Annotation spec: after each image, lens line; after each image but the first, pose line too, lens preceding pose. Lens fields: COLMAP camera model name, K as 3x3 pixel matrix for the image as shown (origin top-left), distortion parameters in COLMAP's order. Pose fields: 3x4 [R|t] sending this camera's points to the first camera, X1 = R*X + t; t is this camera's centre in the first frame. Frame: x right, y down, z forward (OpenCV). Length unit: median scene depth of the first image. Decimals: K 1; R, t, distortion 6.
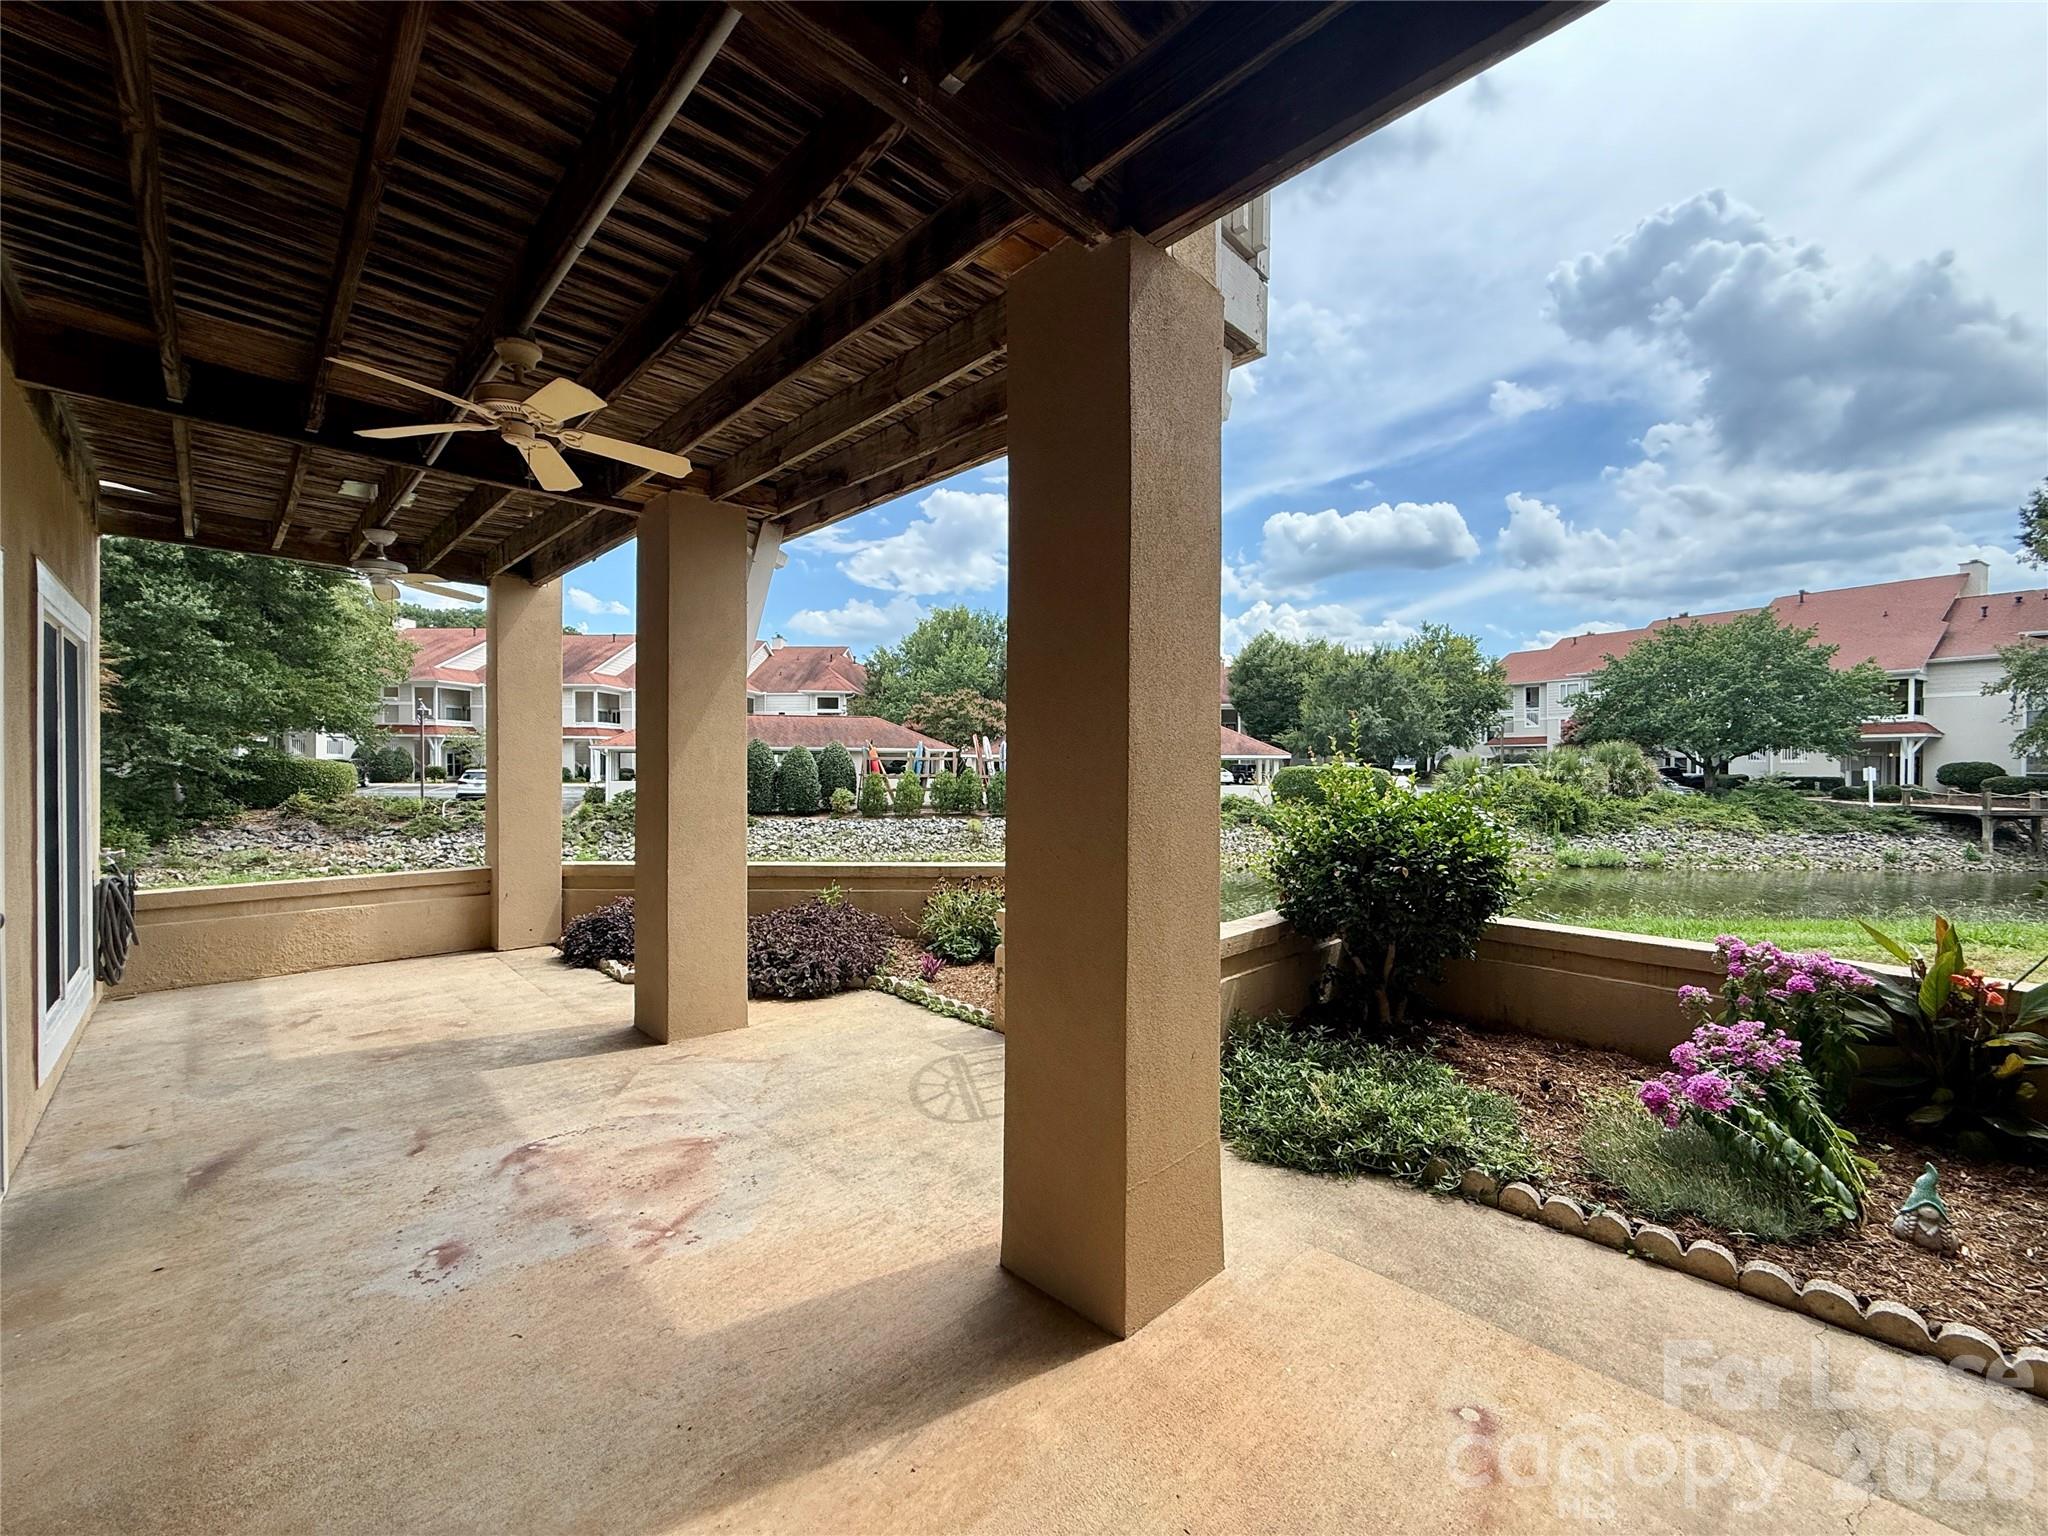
lens RADIAL K [[816.1, 0, 1023.5], [0, 816.1, 765.7], [0, 0, 1]] dist [-0.000355, 0.000270]
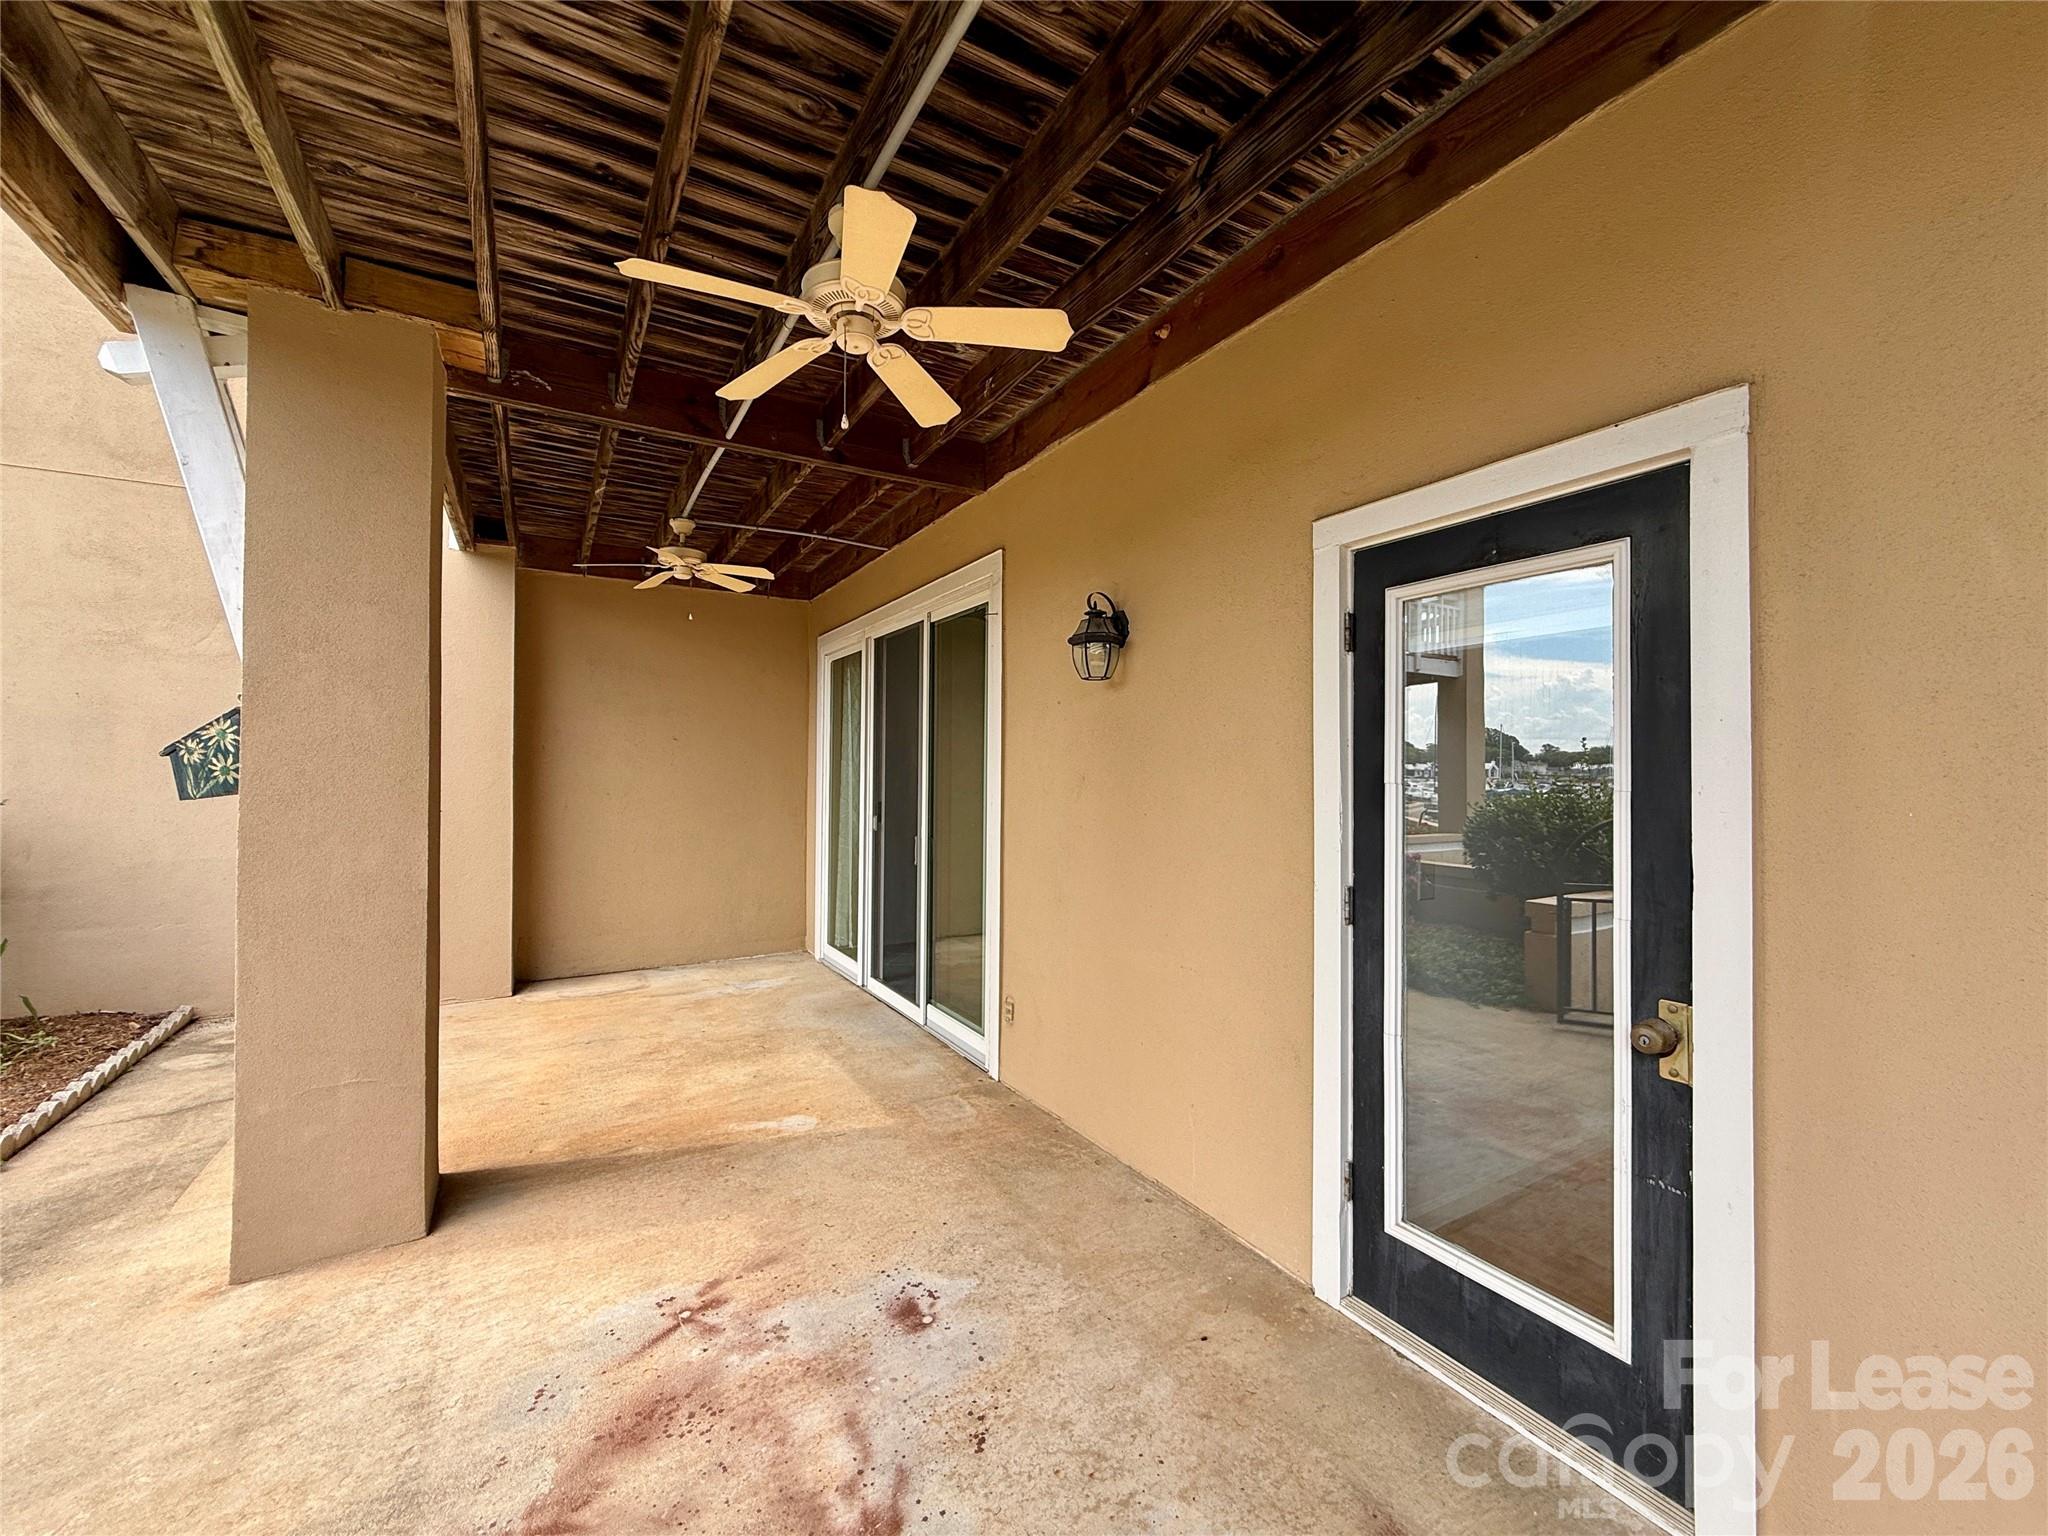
lens RADIAL K [[816.1, 0, 1023.5], [0, 816.1, 765.7], [0, 0, 1]] dist [-0.000355, 0.000270]
pose [[-0.971816, -0.005323, 0.235681, -0.426631], [-0.005479, 0.999985, -0.000007, -0.004849], [-0.235677, -0.001298, -0.971830, 0.762717]]
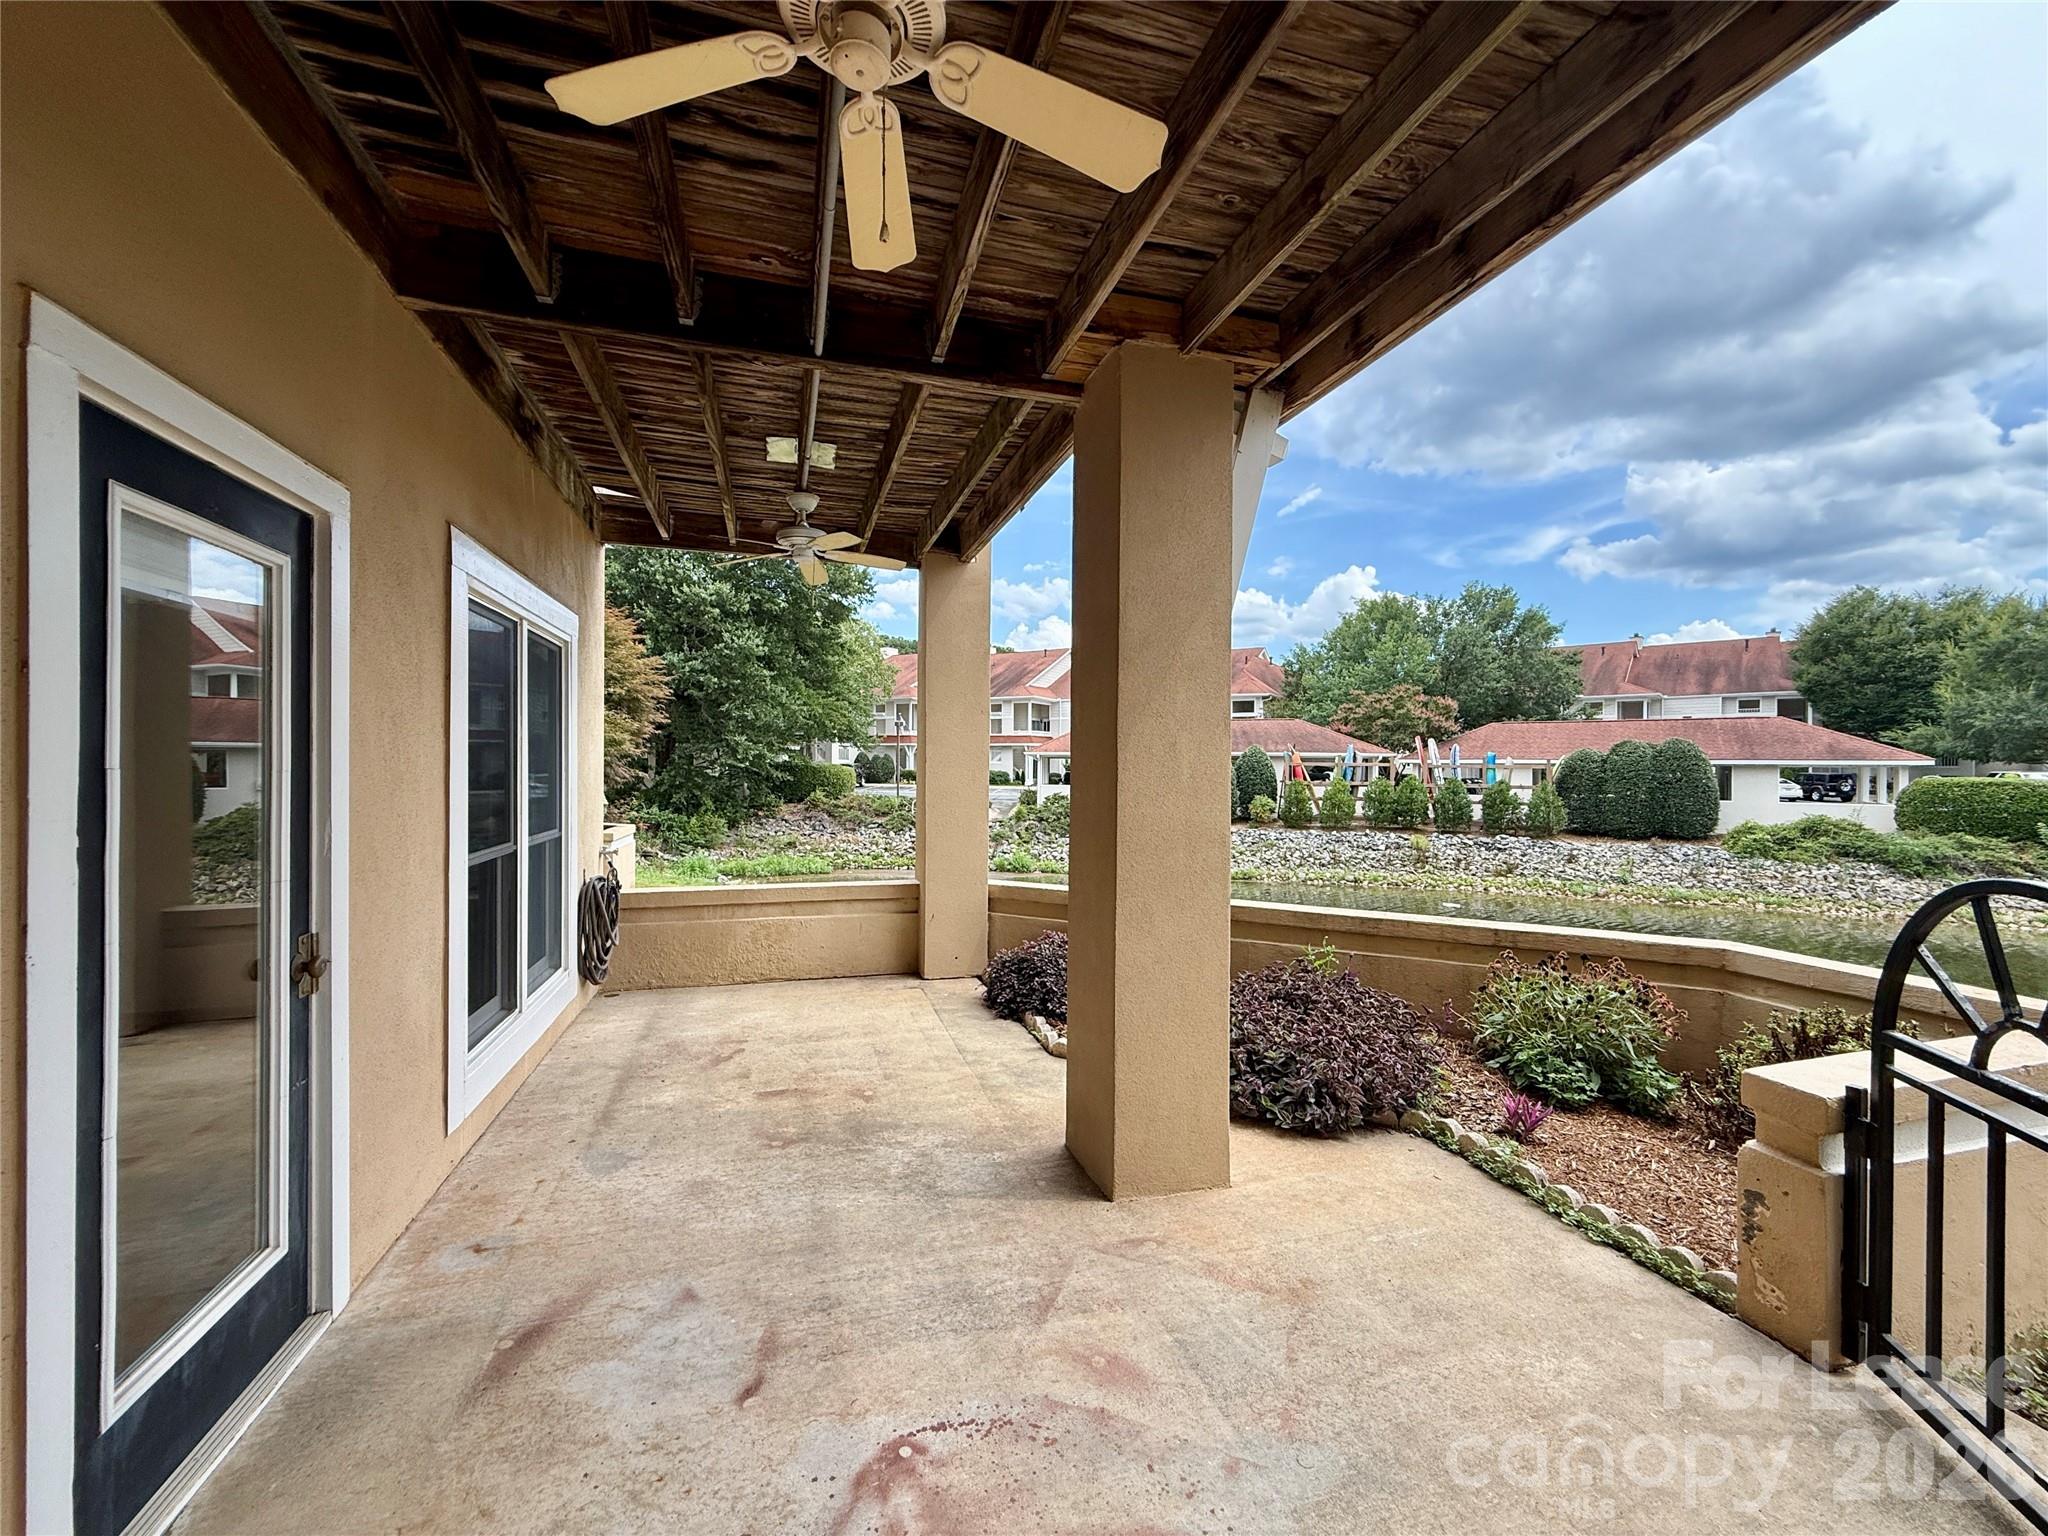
lens RADIAL K [[816.1, 0, 1023.5], [0, 816.1, 765.7], [0, 0, 1]] dist [-0.000355, 0.000270]
pose [[0.881823, 0.003011, -0.471571, -0.141722], [-0.006381, 0.999964, -0.005547, 0.001022], [0.471537, 0.007901, 0.881811, 0.286192]]
